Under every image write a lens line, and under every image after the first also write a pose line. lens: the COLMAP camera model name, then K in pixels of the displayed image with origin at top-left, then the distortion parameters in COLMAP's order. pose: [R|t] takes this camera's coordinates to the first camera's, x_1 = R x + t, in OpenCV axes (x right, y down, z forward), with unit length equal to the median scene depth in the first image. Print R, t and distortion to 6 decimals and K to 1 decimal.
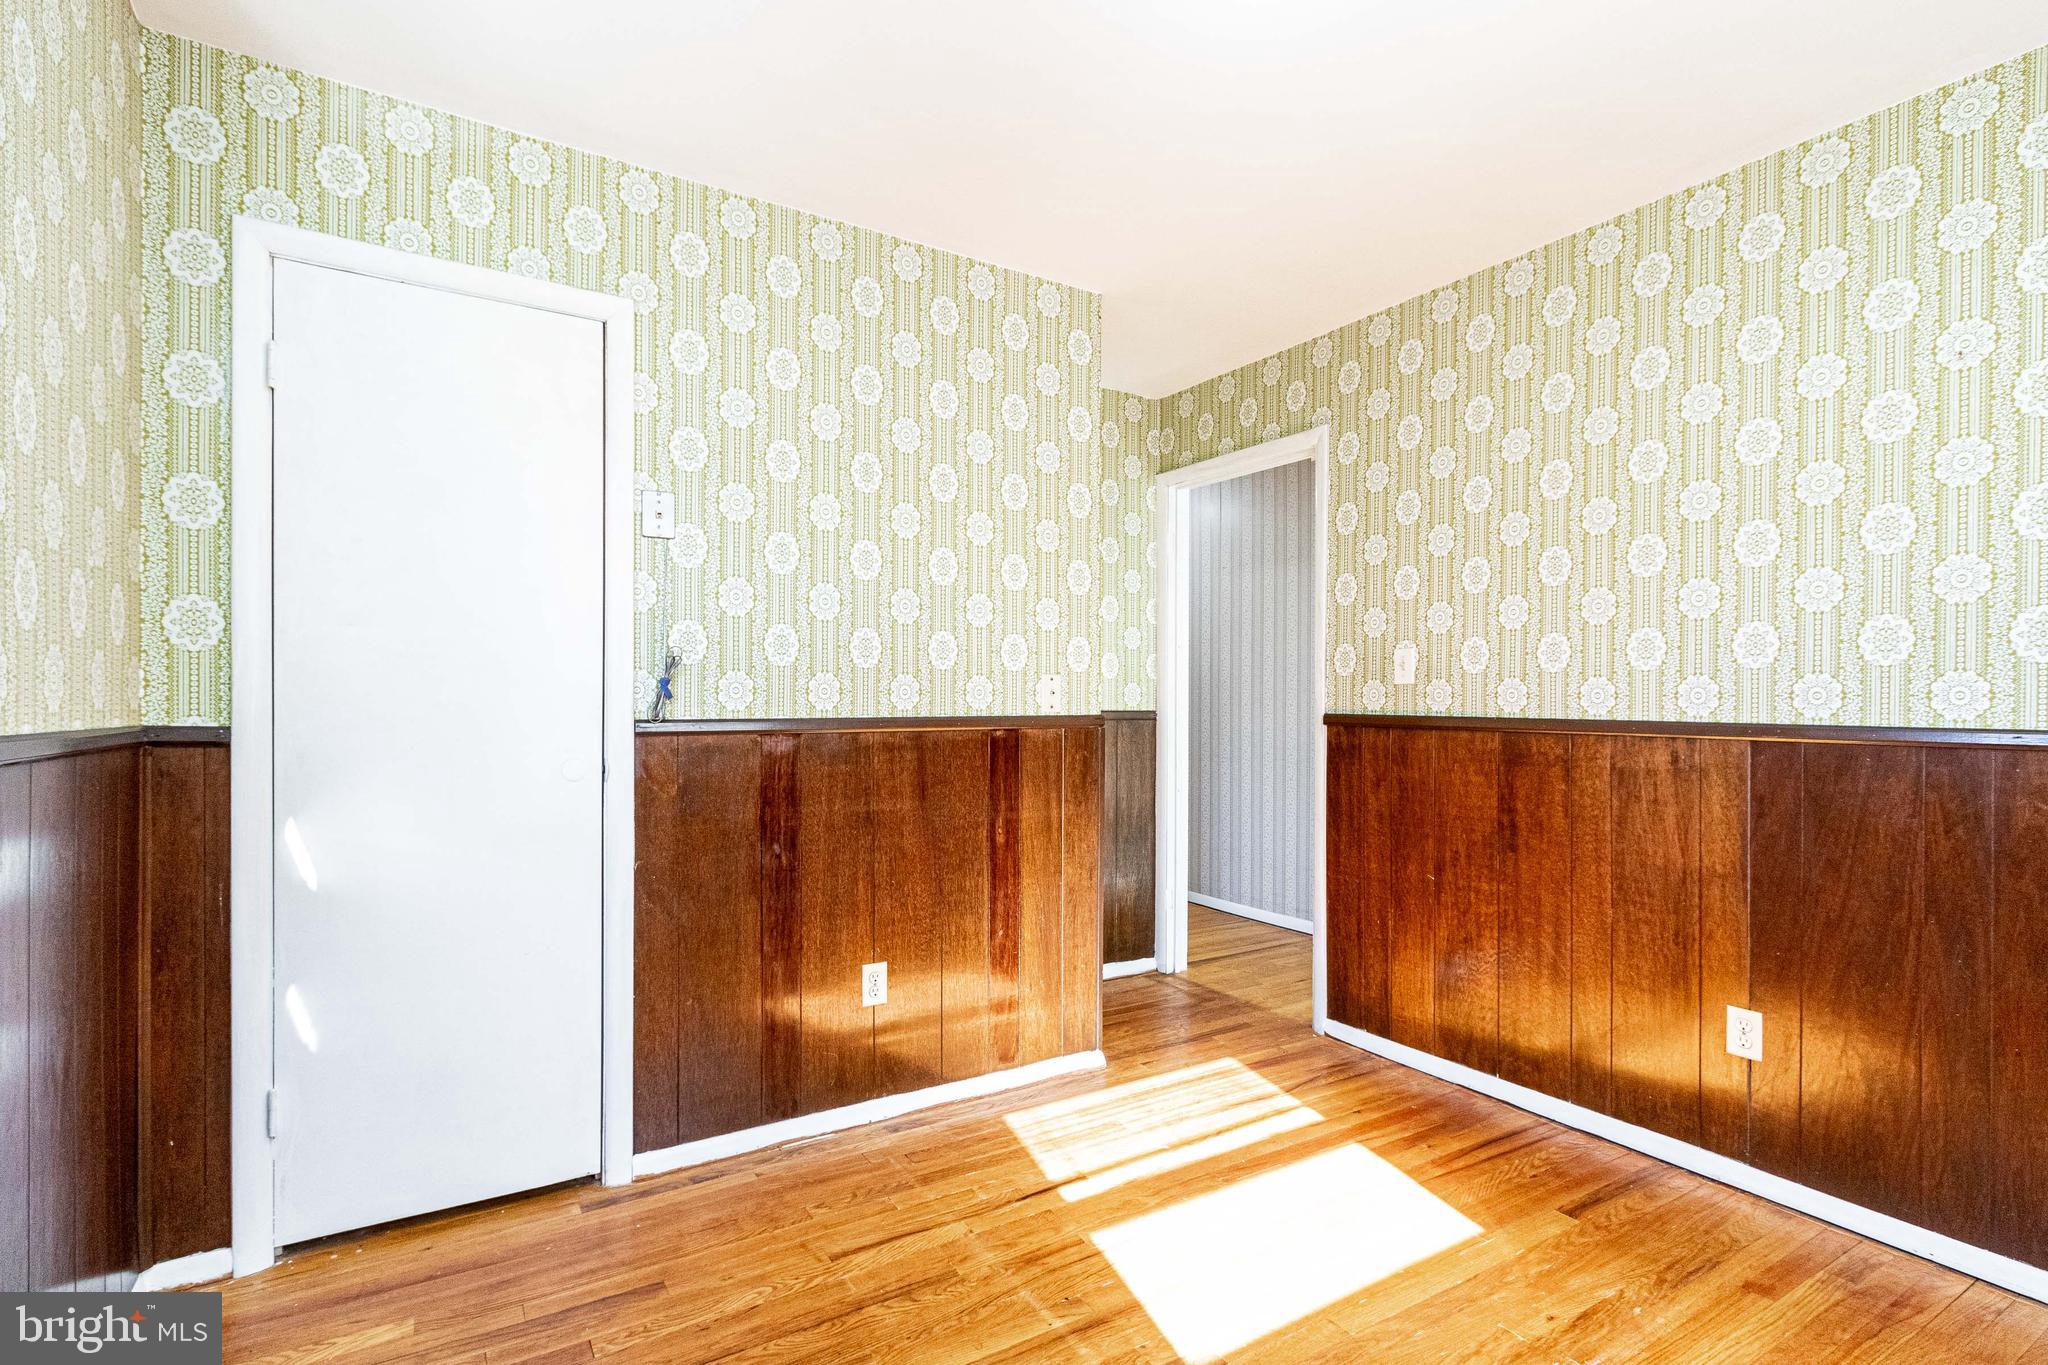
lens RADIAL K [[948.4, 0, 1023.7], [0, 948.4, 698.4], [0, 0, 1]] dist [0.001016, 0.000100]
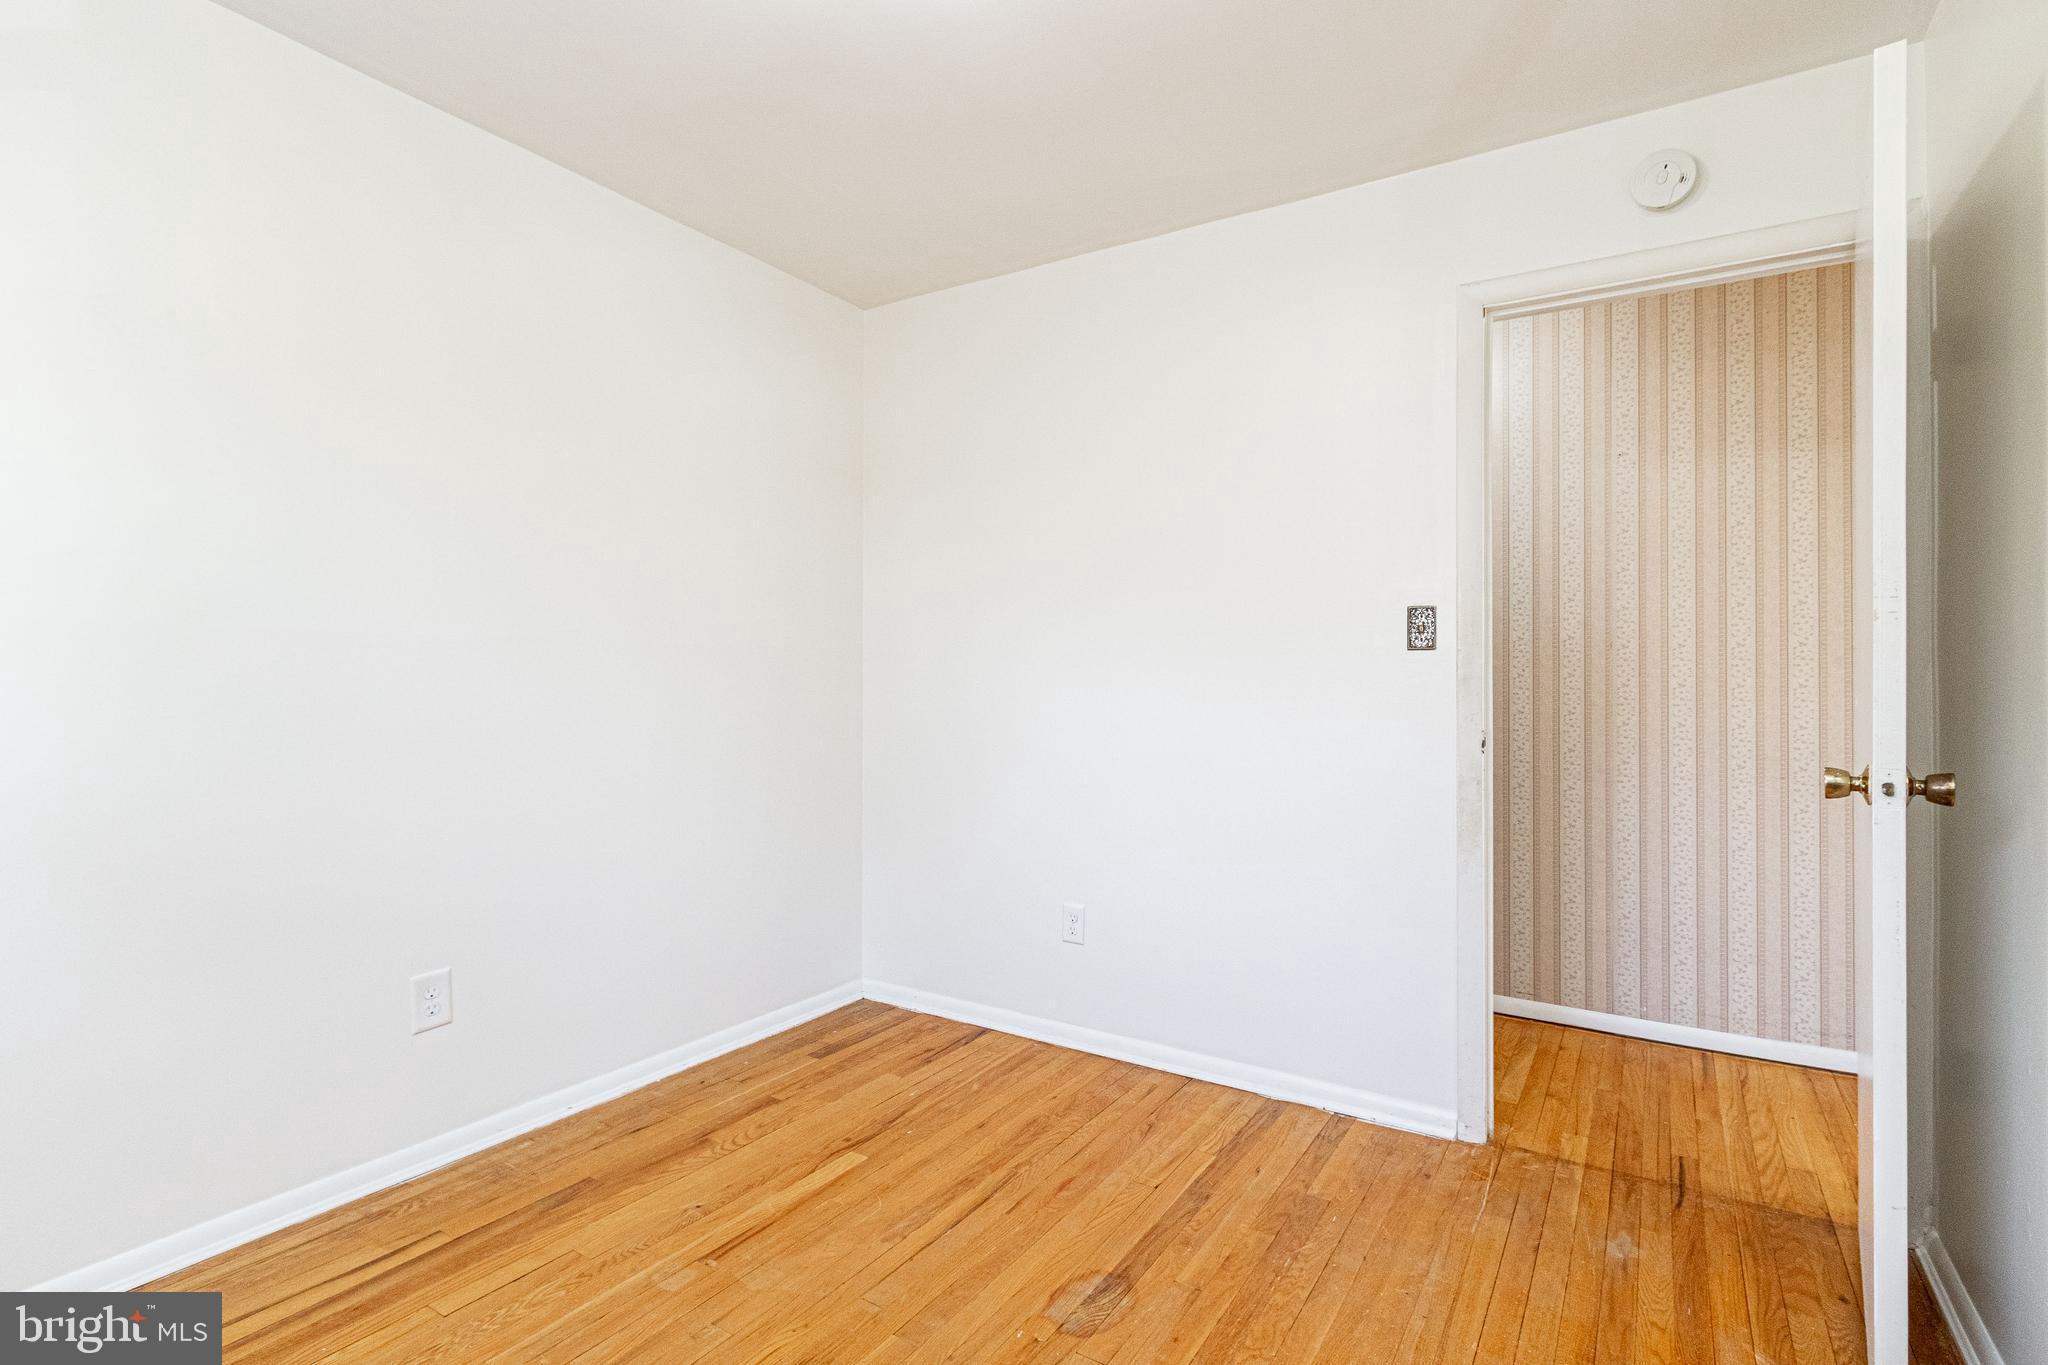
lens RADIAL K [[948.4, 0, 1027.9], [0, 948.4, 670.0], [0, 0, 1]] dist [0.001016, 0.000100]
pose [[0.900145, 0.006423, 0.435543, -0.397675], [-0.000181, 0.999897, -0.014372, 0.005371], [-0.435591, 0.012858, 0.900053, 0.652003]]
